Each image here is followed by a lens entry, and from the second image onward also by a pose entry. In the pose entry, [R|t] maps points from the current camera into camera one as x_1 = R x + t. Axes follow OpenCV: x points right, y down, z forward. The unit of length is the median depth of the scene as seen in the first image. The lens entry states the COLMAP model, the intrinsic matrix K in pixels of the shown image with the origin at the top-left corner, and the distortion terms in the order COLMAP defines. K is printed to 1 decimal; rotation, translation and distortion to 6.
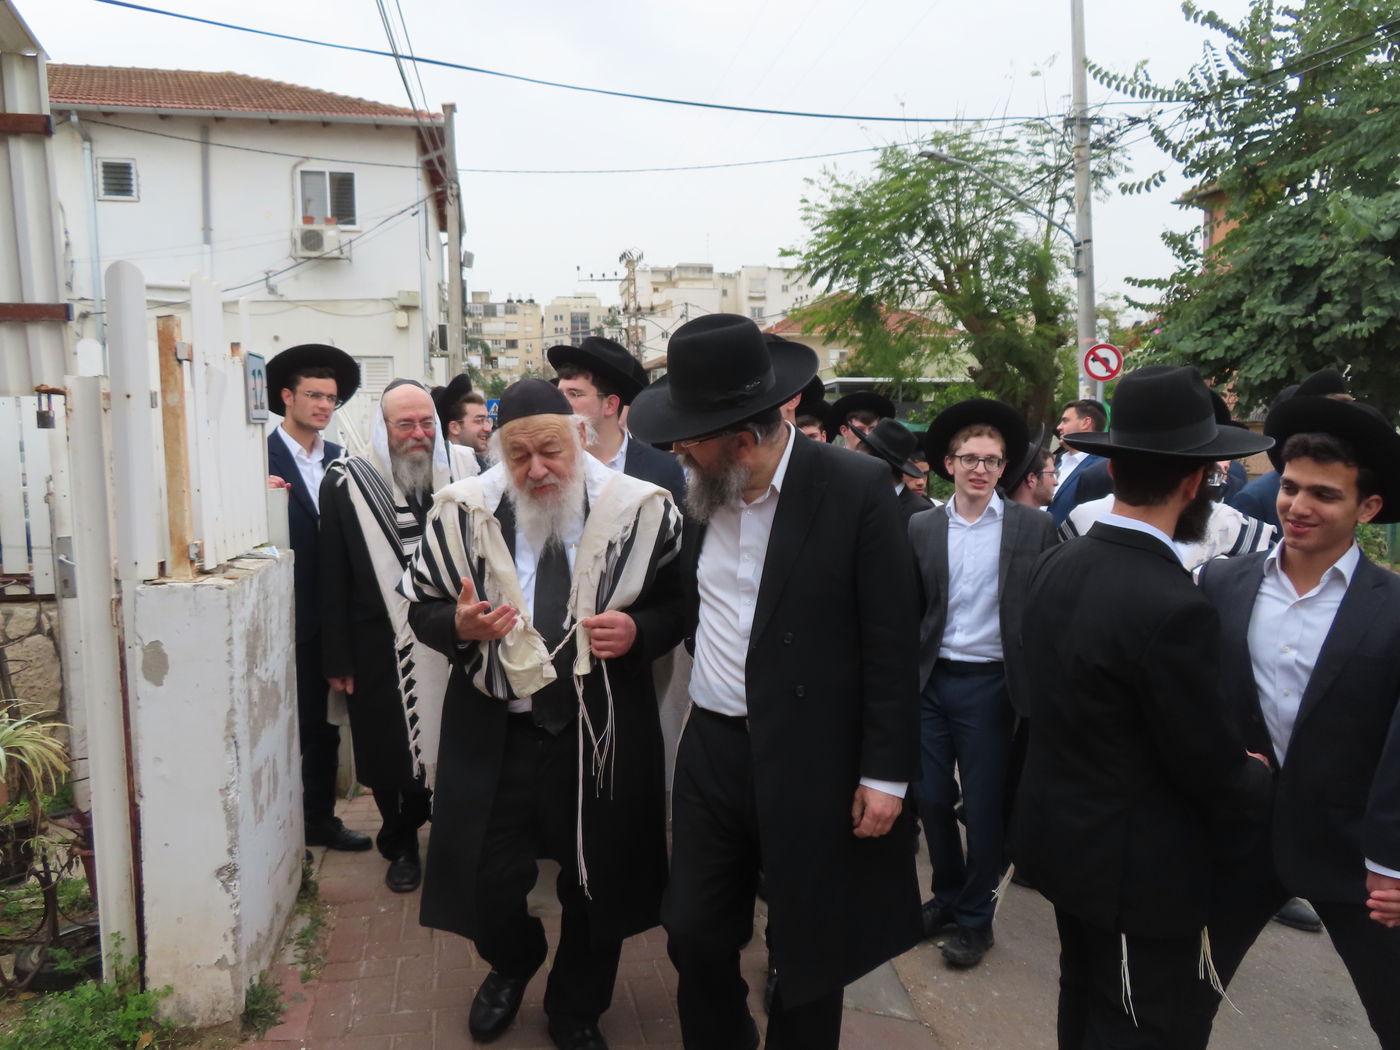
lens RADIAL K [[1004.2, 0, 709.5], [0, 1004.2, 530.2], [0, 0, 1]] dist [-0.007798, 0.001880]
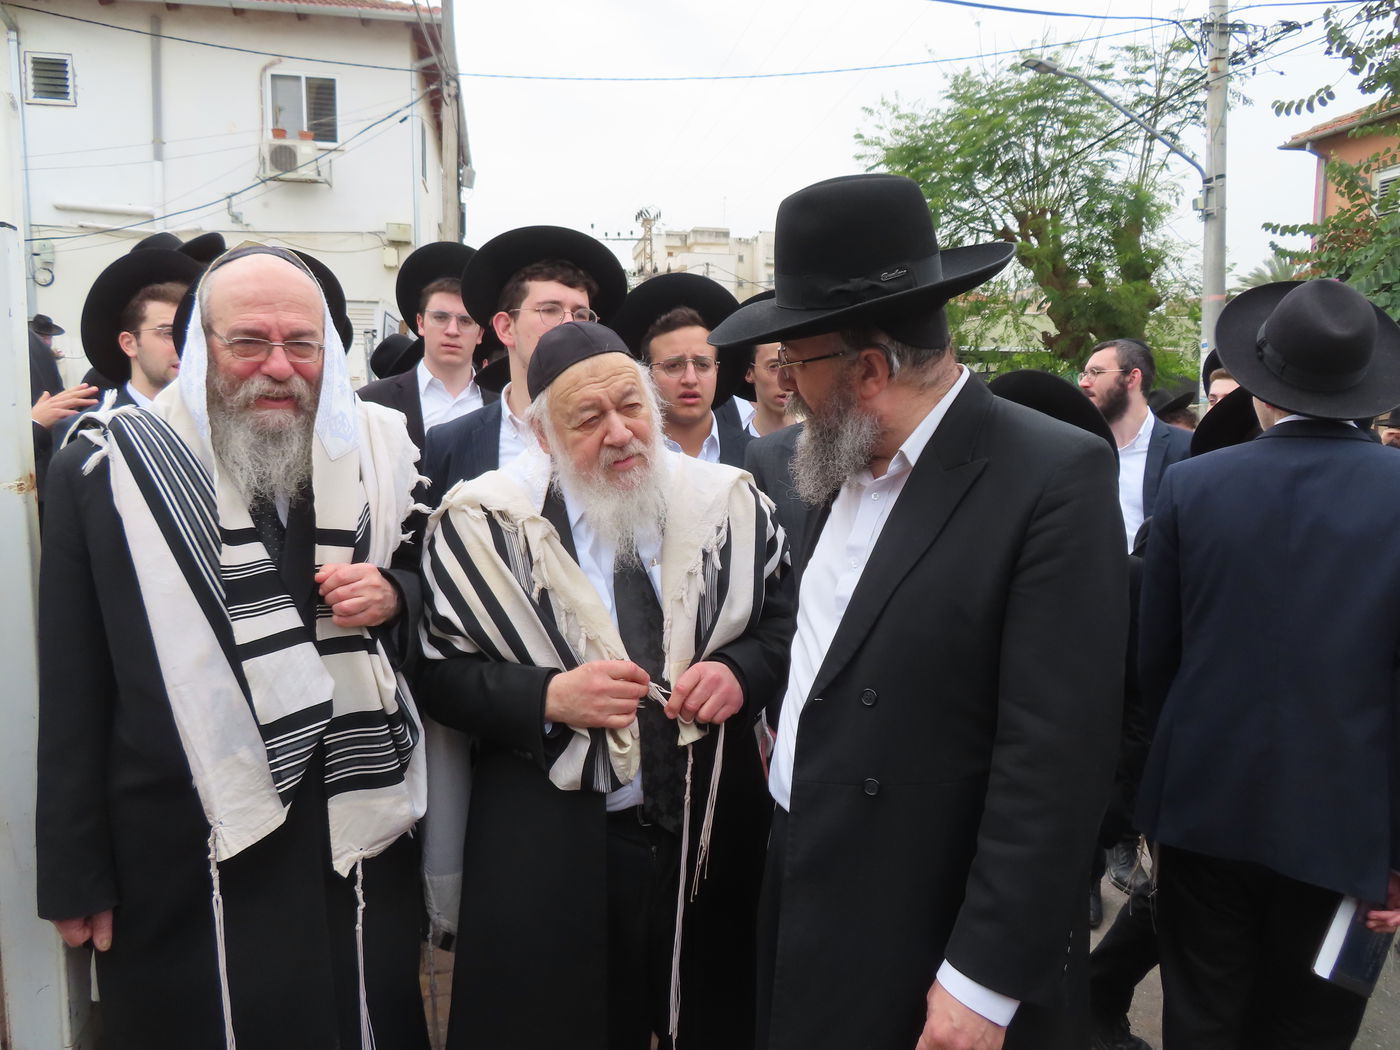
lens RADIAL K [[1004.2, 0, 691.5], [0, 1004.2, 526.0], [0, 0, 1]] dist [-0.007798, 0.001880]
pose [[0.999463, 0.023747, -0.022600, -0.031027], [-0.023181, 0.999419, 0.024967, -0.012447], [0.023180, -0.024430, 0.999433, 0.162276]]
